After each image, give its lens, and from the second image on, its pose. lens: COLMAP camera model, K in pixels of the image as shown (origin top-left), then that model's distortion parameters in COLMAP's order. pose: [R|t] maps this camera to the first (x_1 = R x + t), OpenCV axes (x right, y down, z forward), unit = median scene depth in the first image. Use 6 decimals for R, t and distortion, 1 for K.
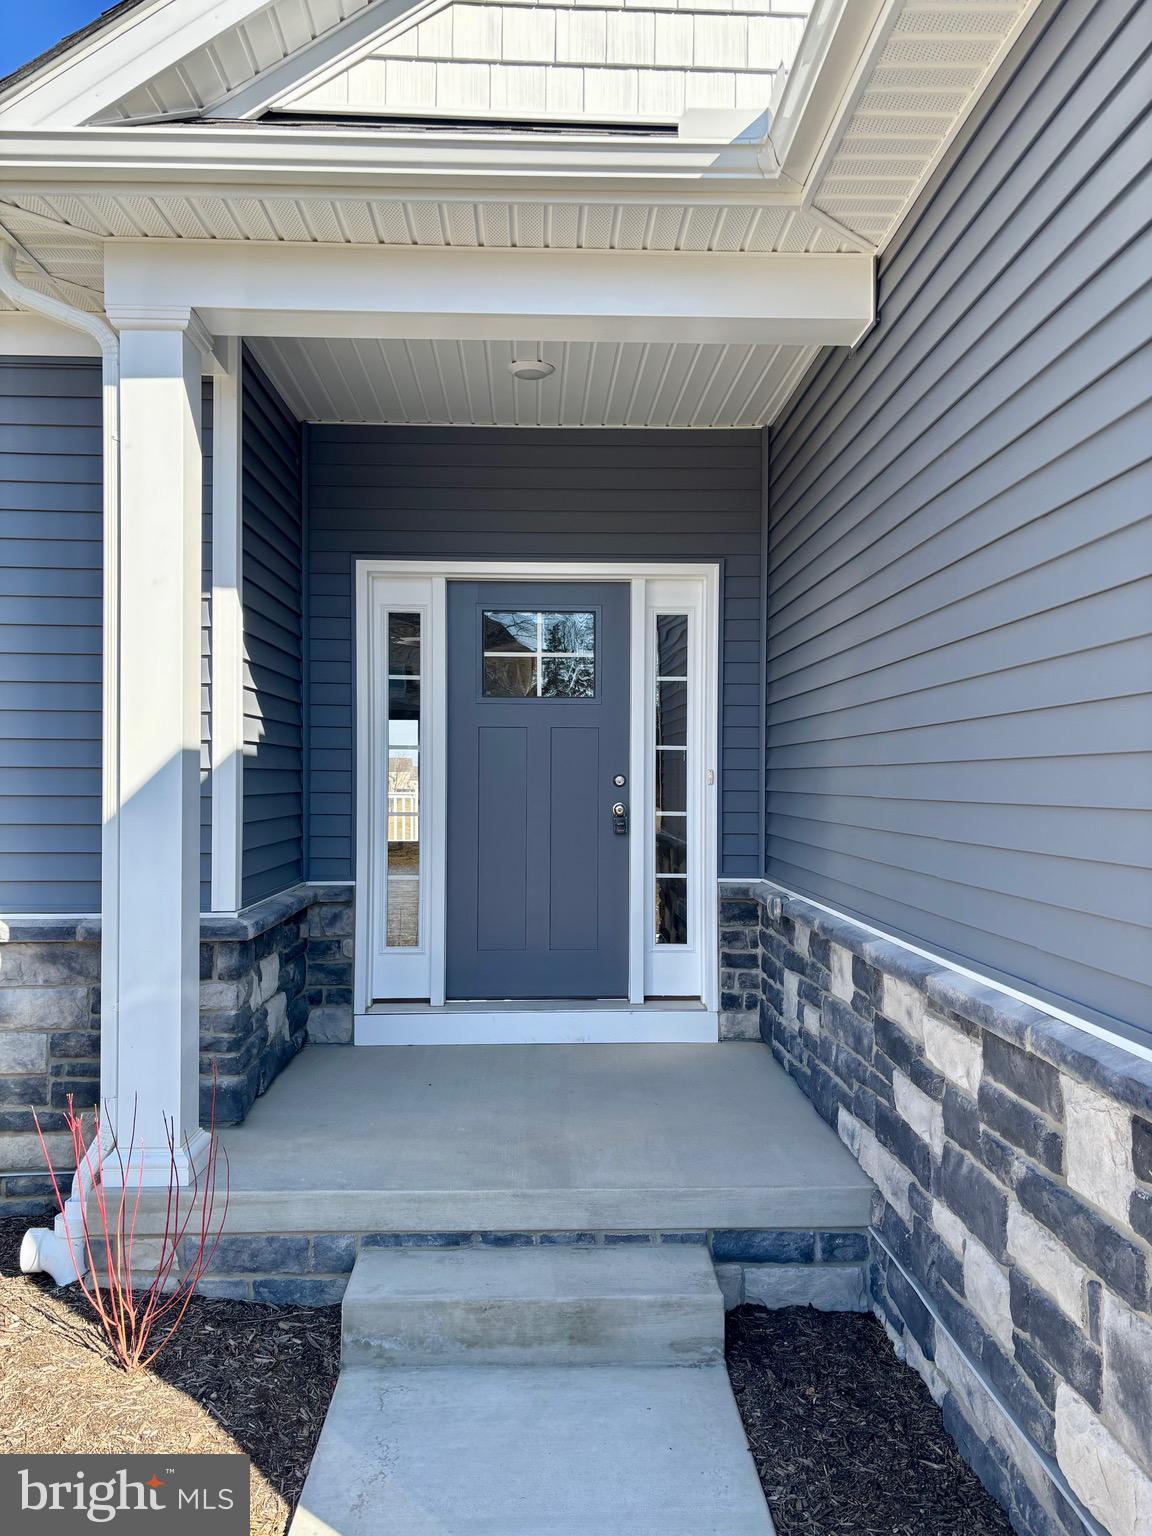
lens RADIAL K [[1165.5, 0, 573.2], [0, 1165.5, 772.4], [0, 0, 1]] dist [0.039489, -0.049261]
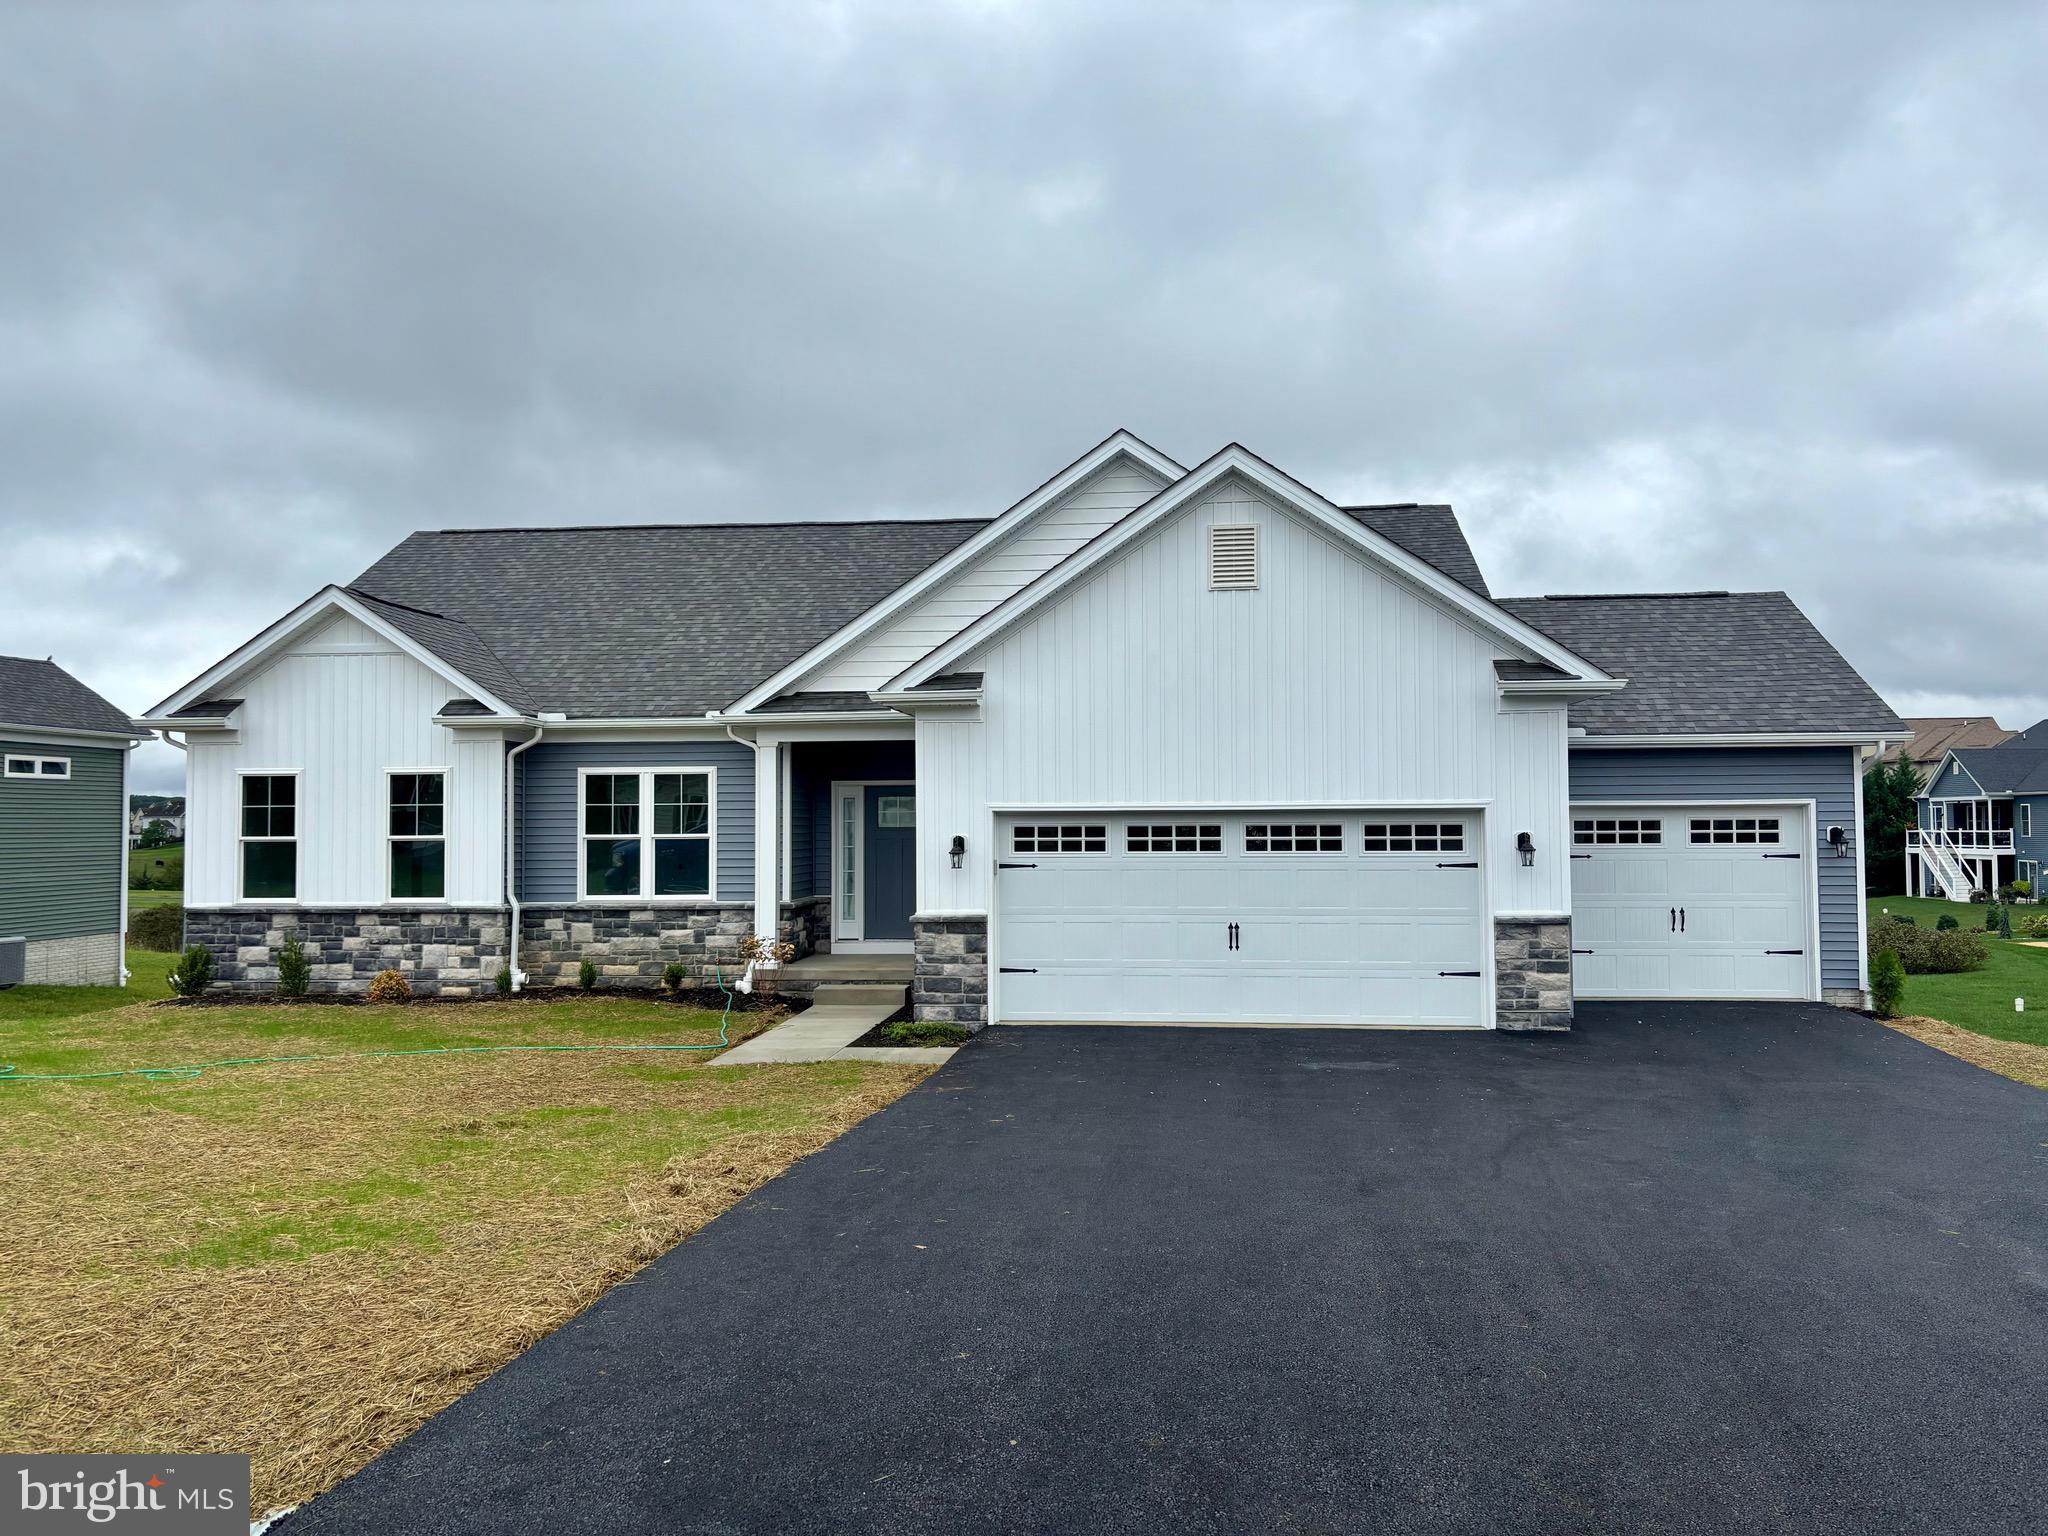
lens RADIAL K [[1553.9, 0, 1026.5], [0, 1553.9, 766.3], [0, 0, 1]] dist [0.039489, -0.049261]
pose [[0.990841, -0.016840, -0.133976, 0.920945], [0.013539, 0.999583, -0.025517, -0.136659], [0.134350, 0.023469, 0.990656, -3.110104]]
